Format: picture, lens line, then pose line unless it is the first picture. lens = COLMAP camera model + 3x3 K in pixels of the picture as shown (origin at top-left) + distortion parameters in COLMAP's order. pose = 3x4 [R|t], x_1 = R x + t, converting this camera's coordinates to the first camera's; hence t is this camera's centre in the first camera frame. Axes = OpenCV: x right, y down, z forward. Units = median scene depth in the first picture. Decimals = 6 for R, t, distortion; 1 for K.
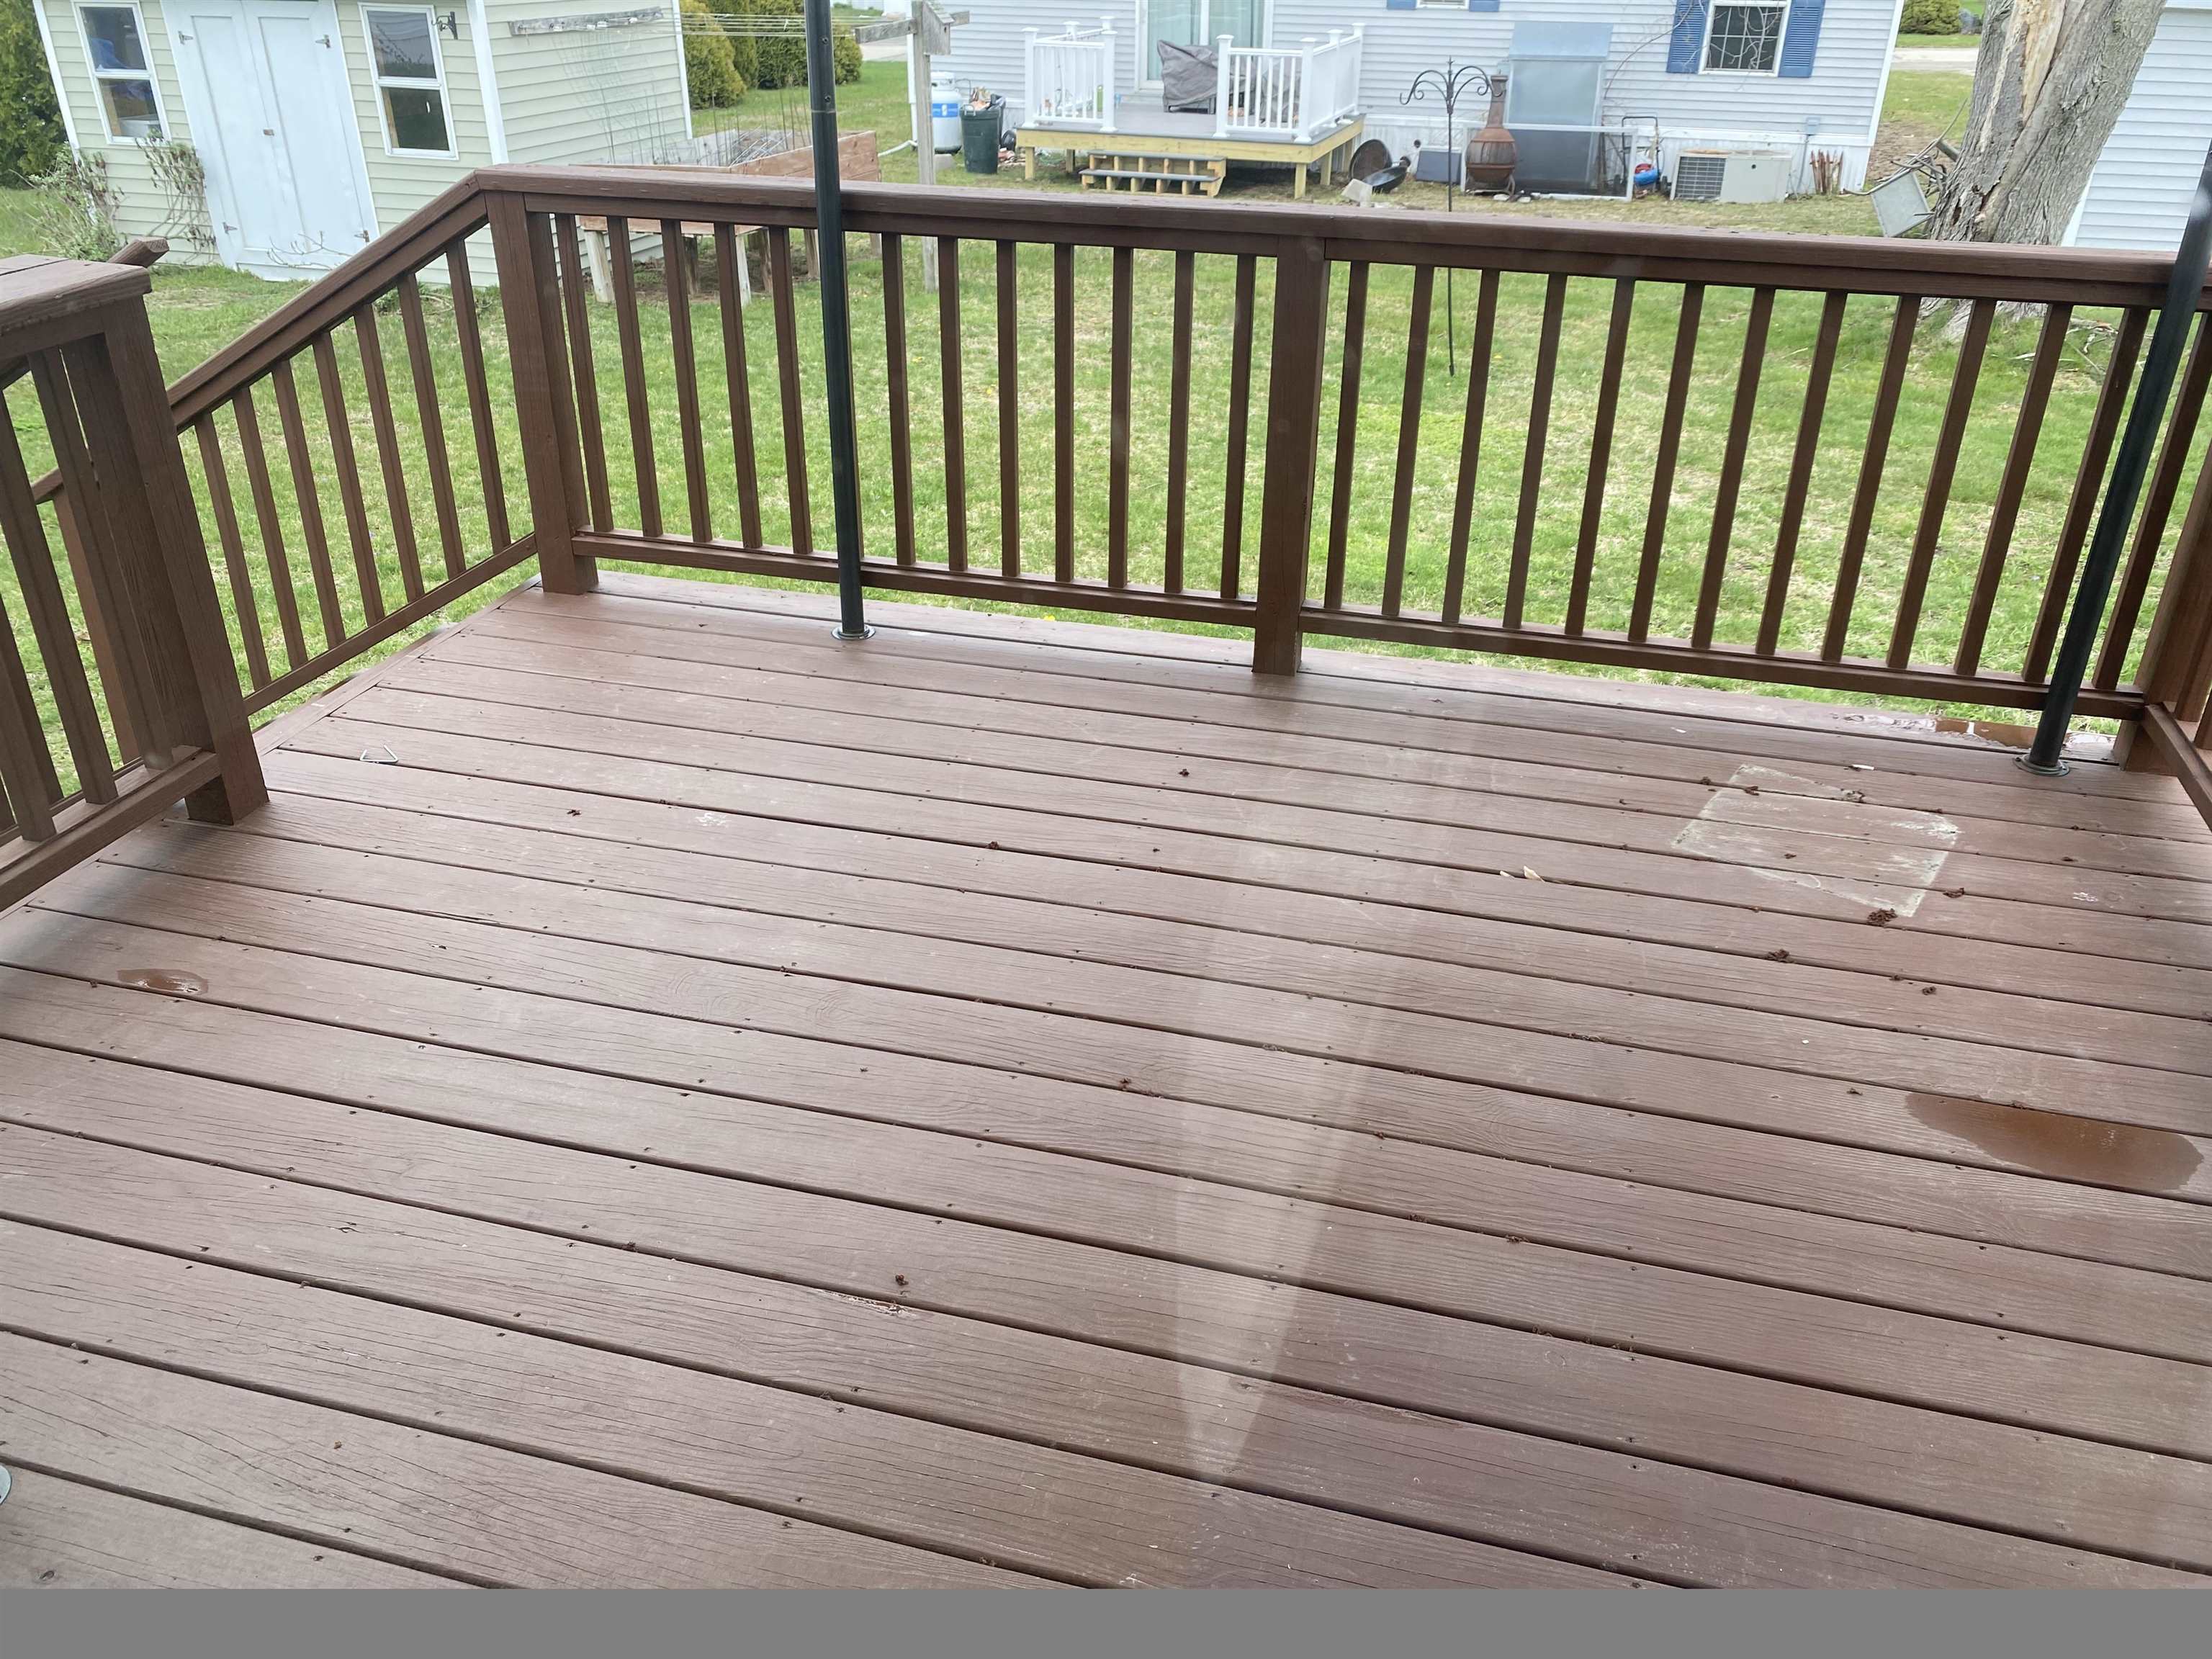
lens RADIAL K [[1700.1, 0, 1104.3], [0, 1700.1, 820.5], [0, 0, 1]] dist [0.041293, -0.039441]
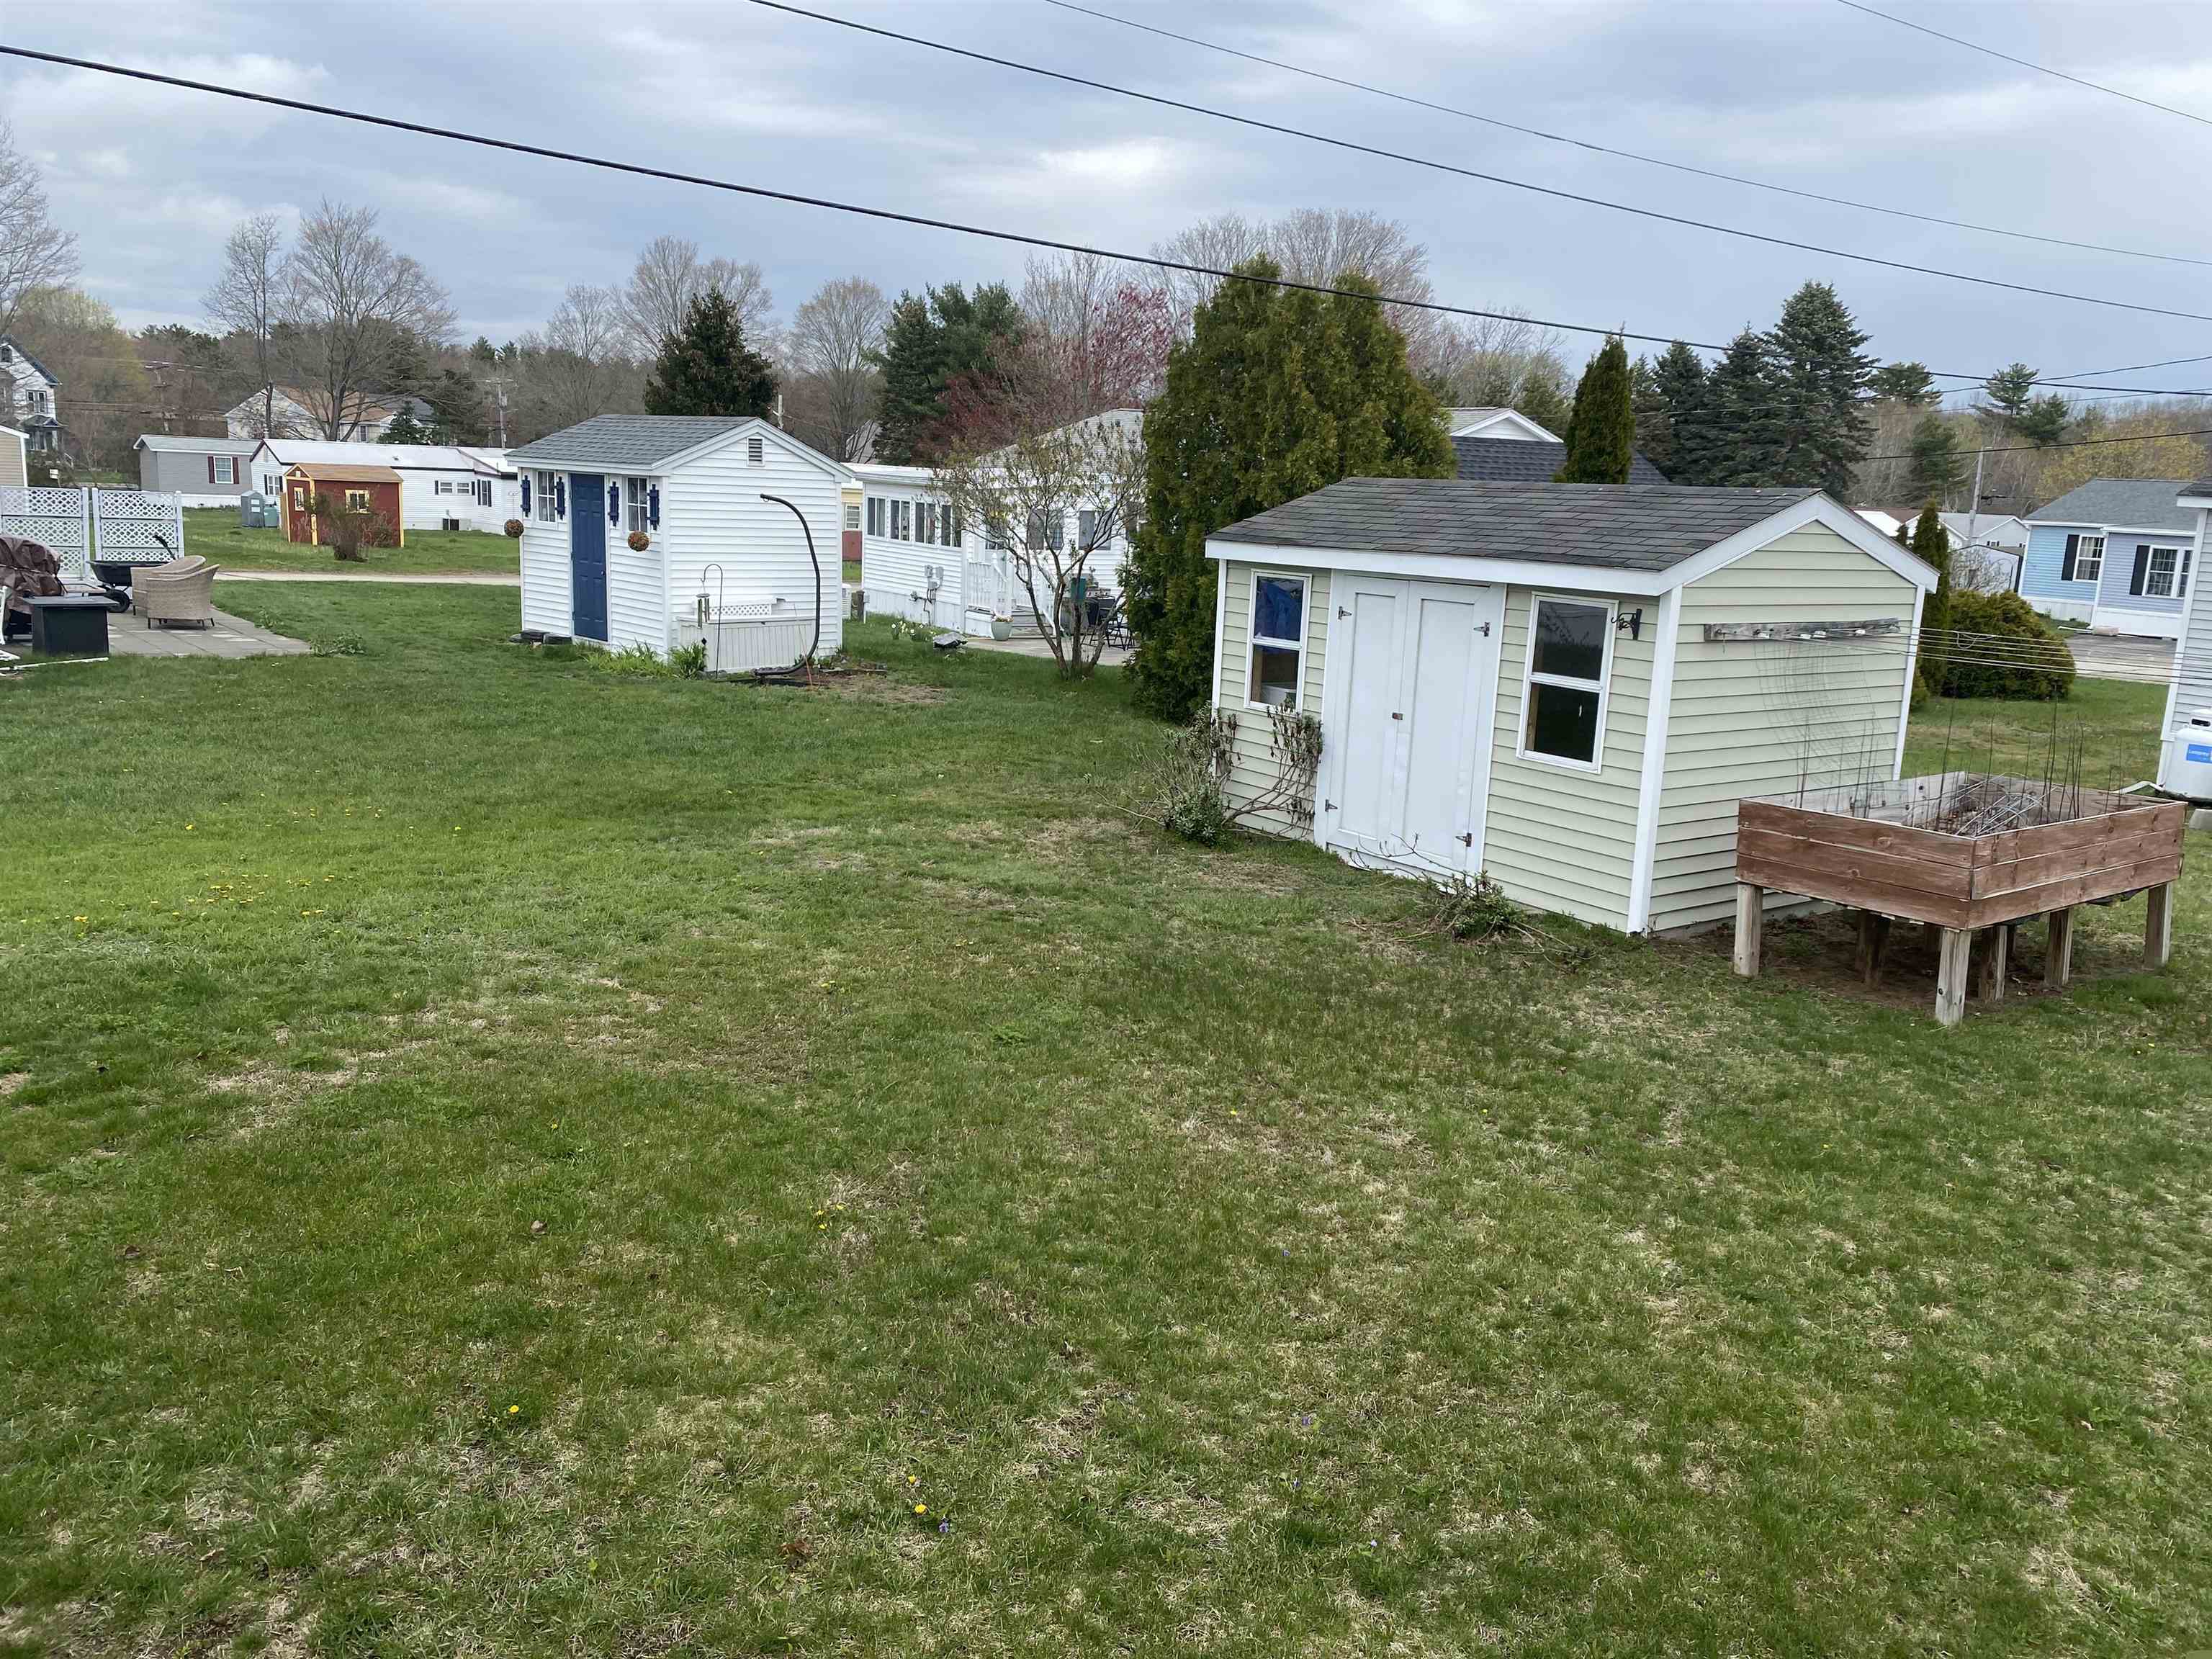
lens RADIAL K [[1700.1, 0, 1101.4], [0, 1700.1, 842.1], [0, 0, 1]] dist [0.041293, -0.039441]
pose [[0.809881, 0.152104, -0.566531, -0.799465], [-0.310974, 0.930242, -0.194796, -0.946082], [0.497382, 0.333938, 0.800685, 1.882777]]
